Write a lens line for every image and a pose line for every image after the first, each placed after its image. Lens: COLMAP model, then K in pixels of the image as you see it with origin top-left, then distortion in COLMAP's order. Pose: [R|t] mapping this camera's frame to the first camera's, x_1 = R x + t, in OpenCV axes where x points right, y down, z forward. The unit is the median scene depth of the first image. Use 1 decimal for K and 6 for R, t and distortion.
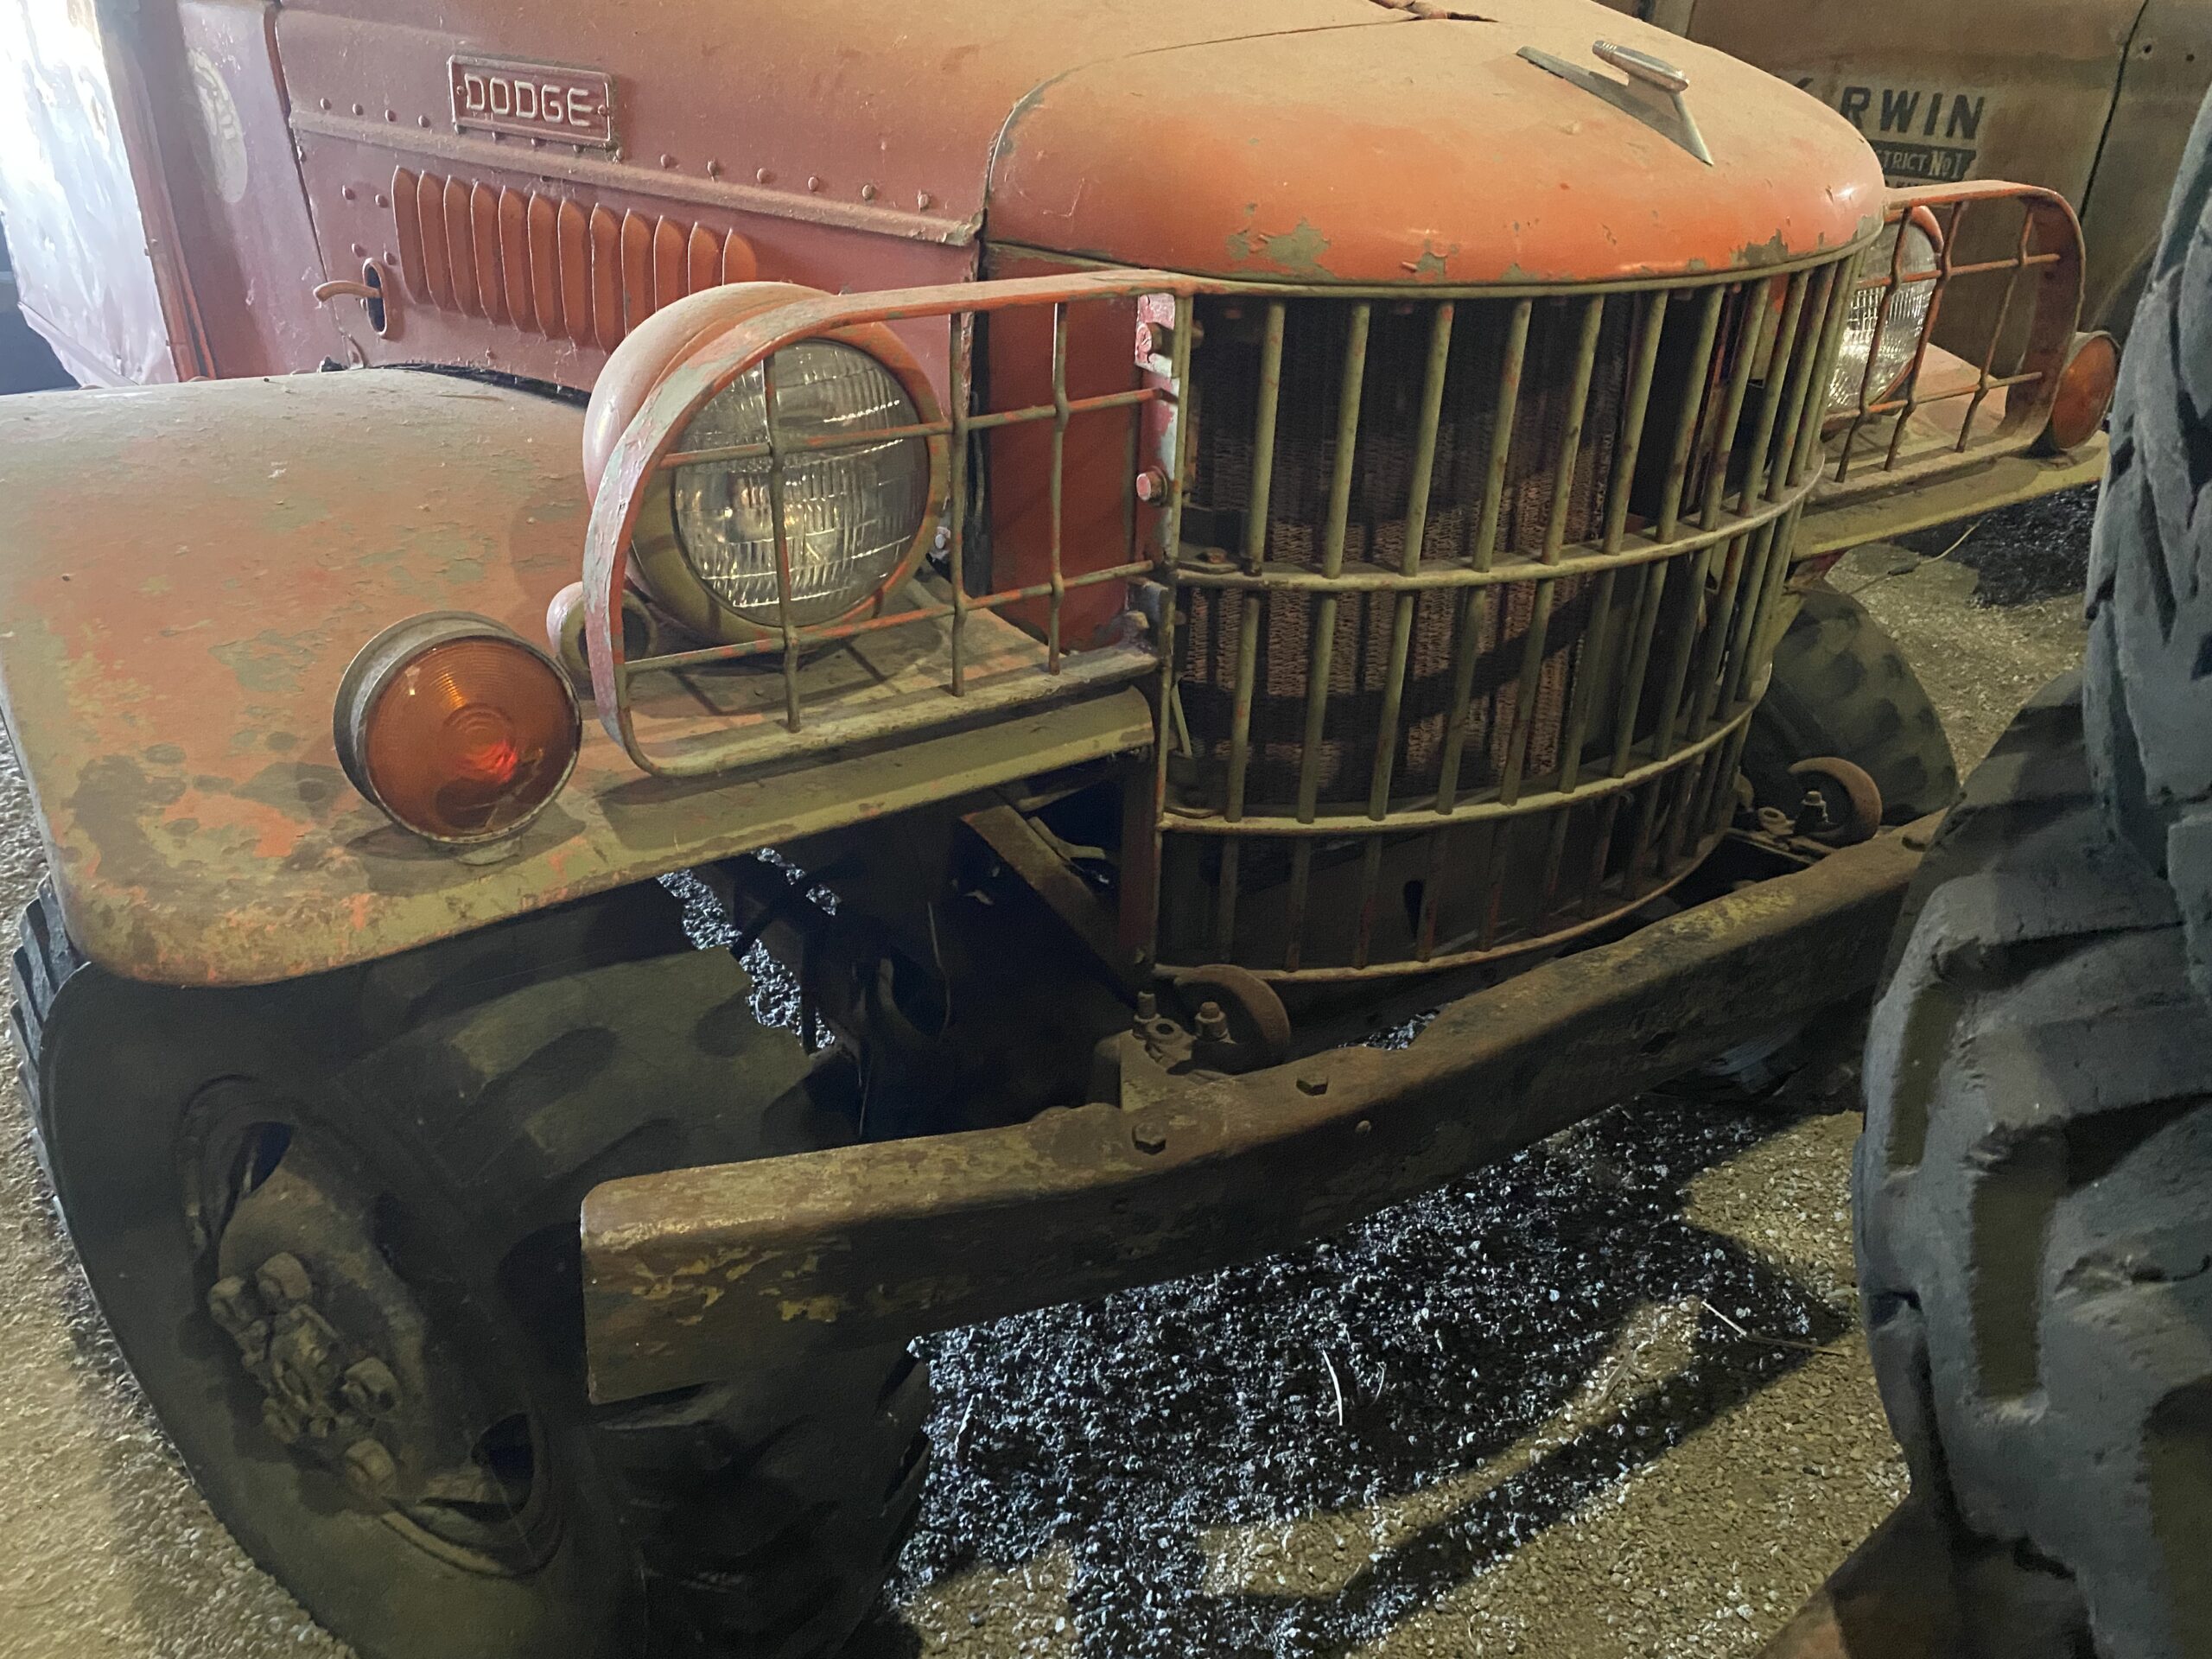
lens RADIAL K [[1701.8, 0, 1110.7], [0, 1701.8, 826.2], [0, 0, 1]] dist [0.047253, -0.063400]
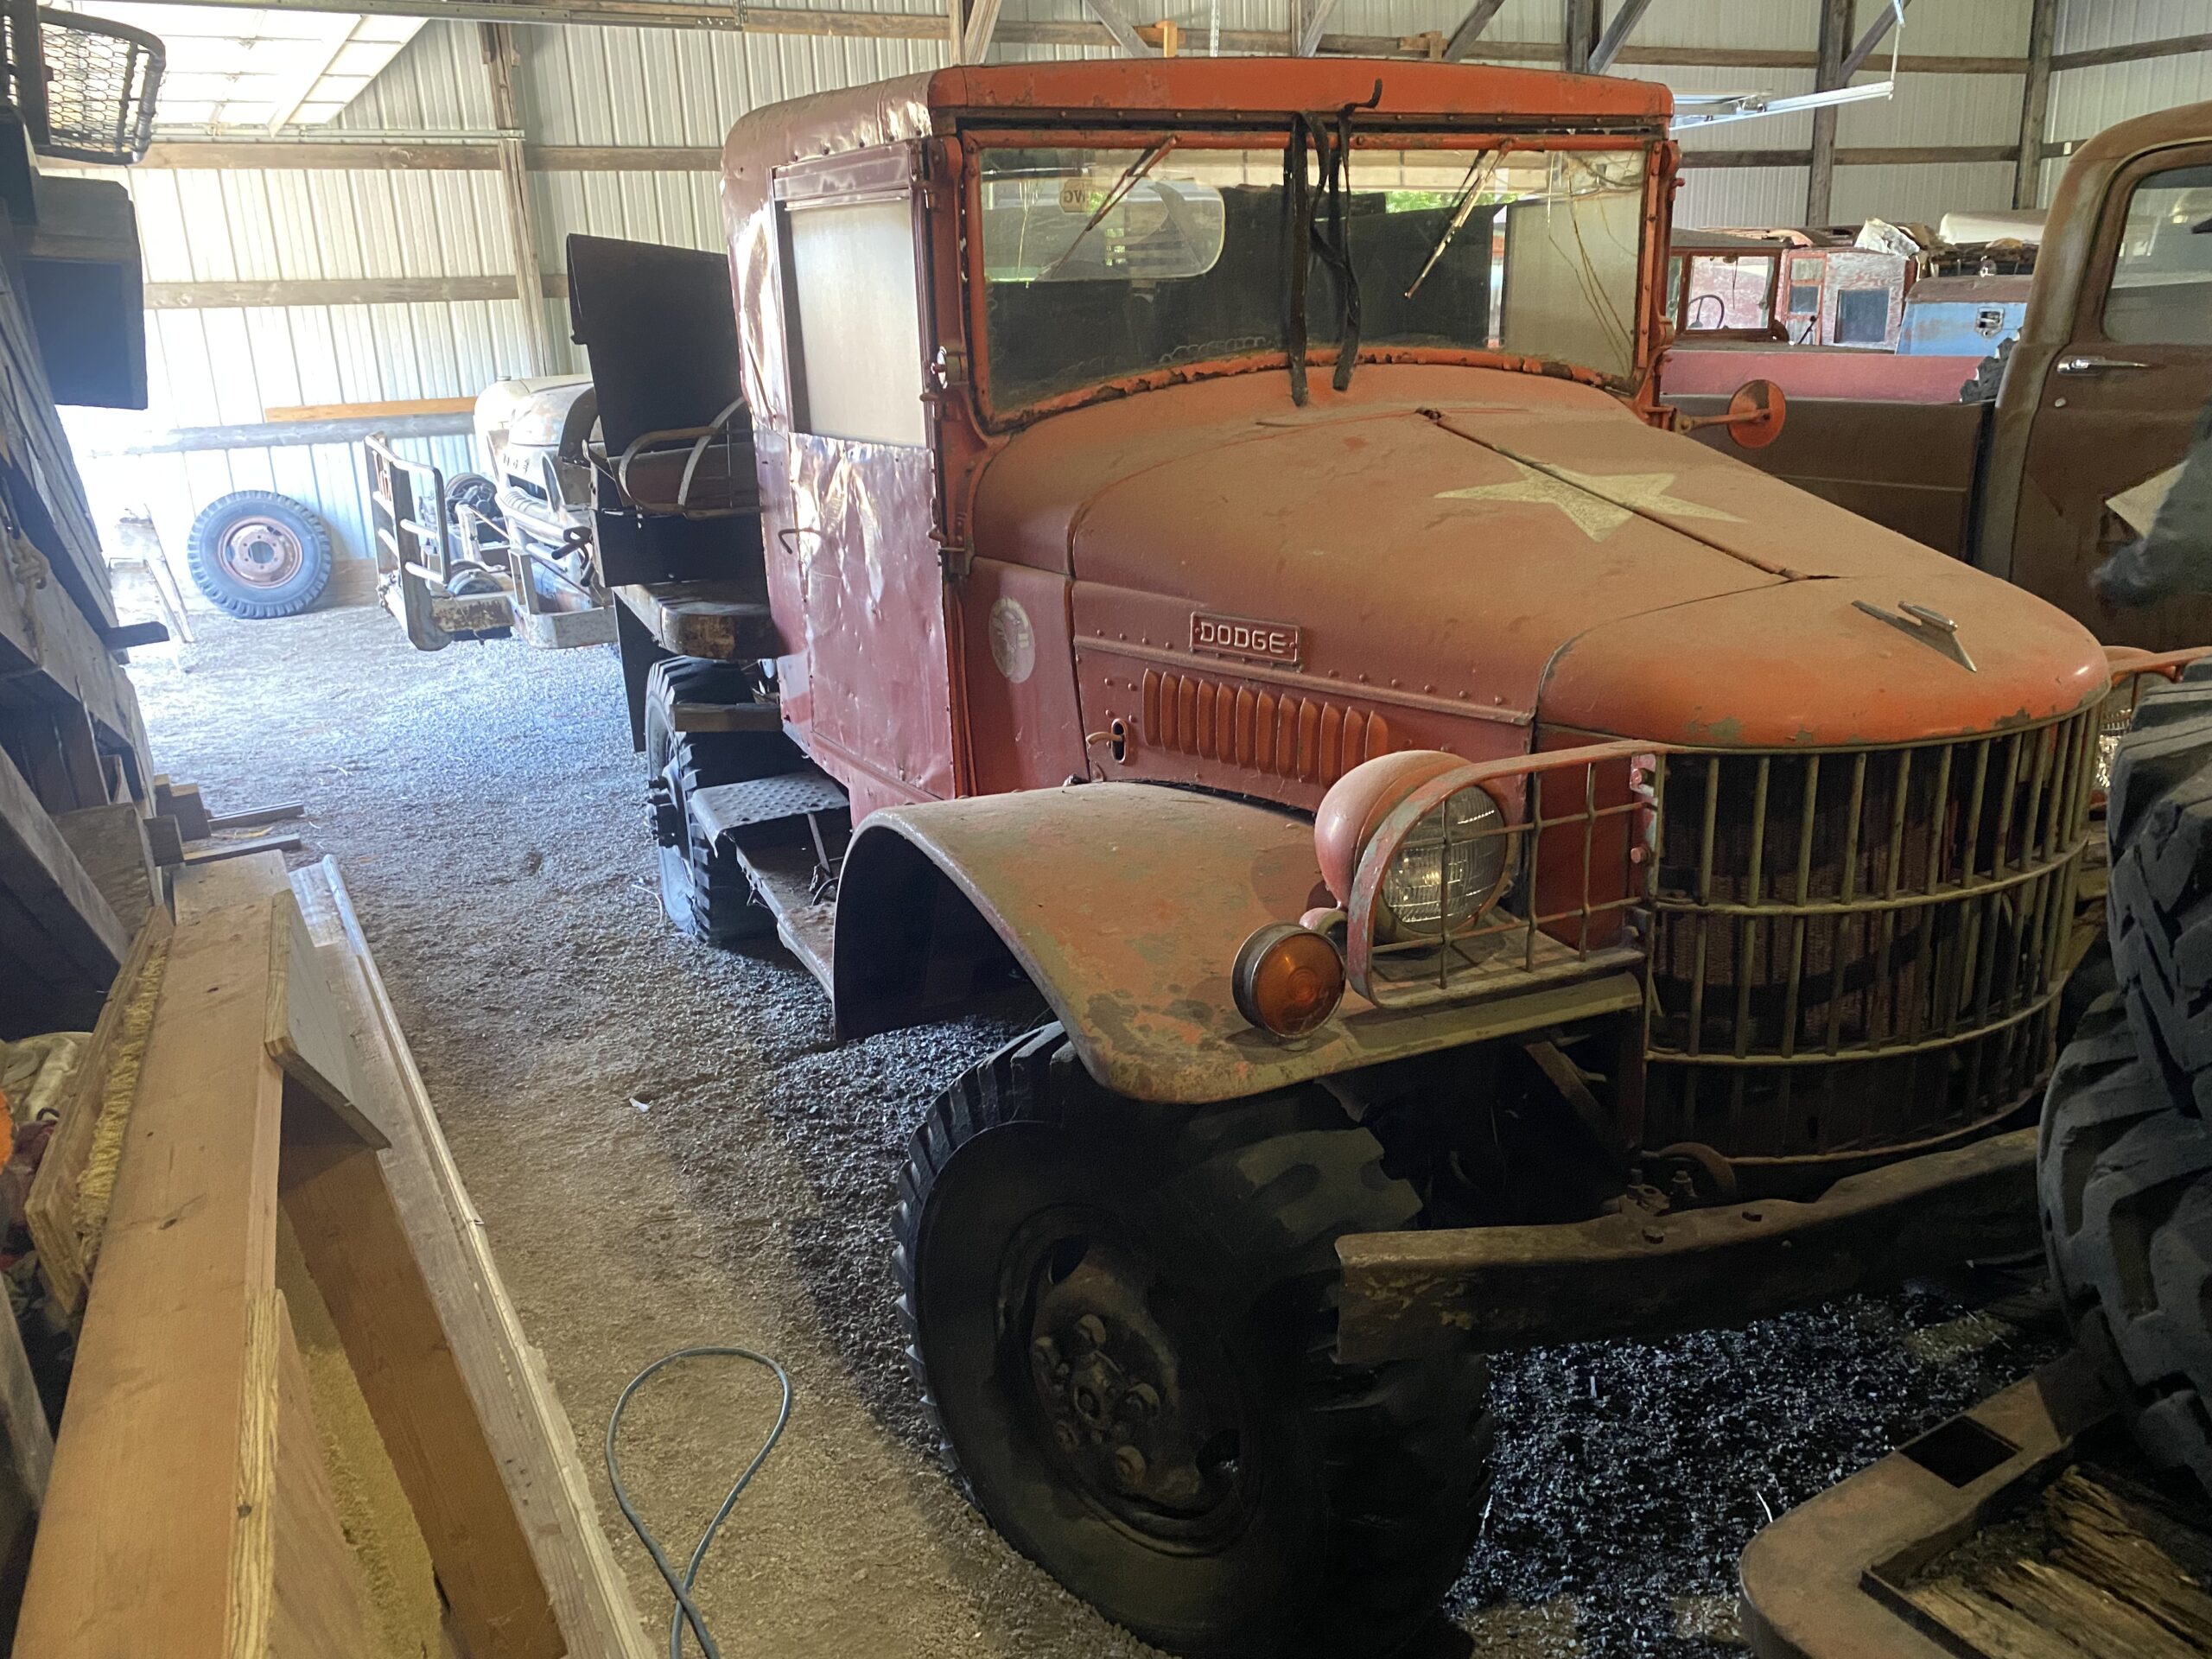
lens RADIAL K [[1701.8, 0, 1102.6], [0, 1701.8, 812.3], [0, 0, 1]] dist [0.047253, -0.063400]
pose [[0.978304, -0.008596, -0.206996, -0.137399], [-0.034723, 0.978203, -0.204729, 0.122414], [0.204244, 0.207475, 0.956681, -0.722702]]
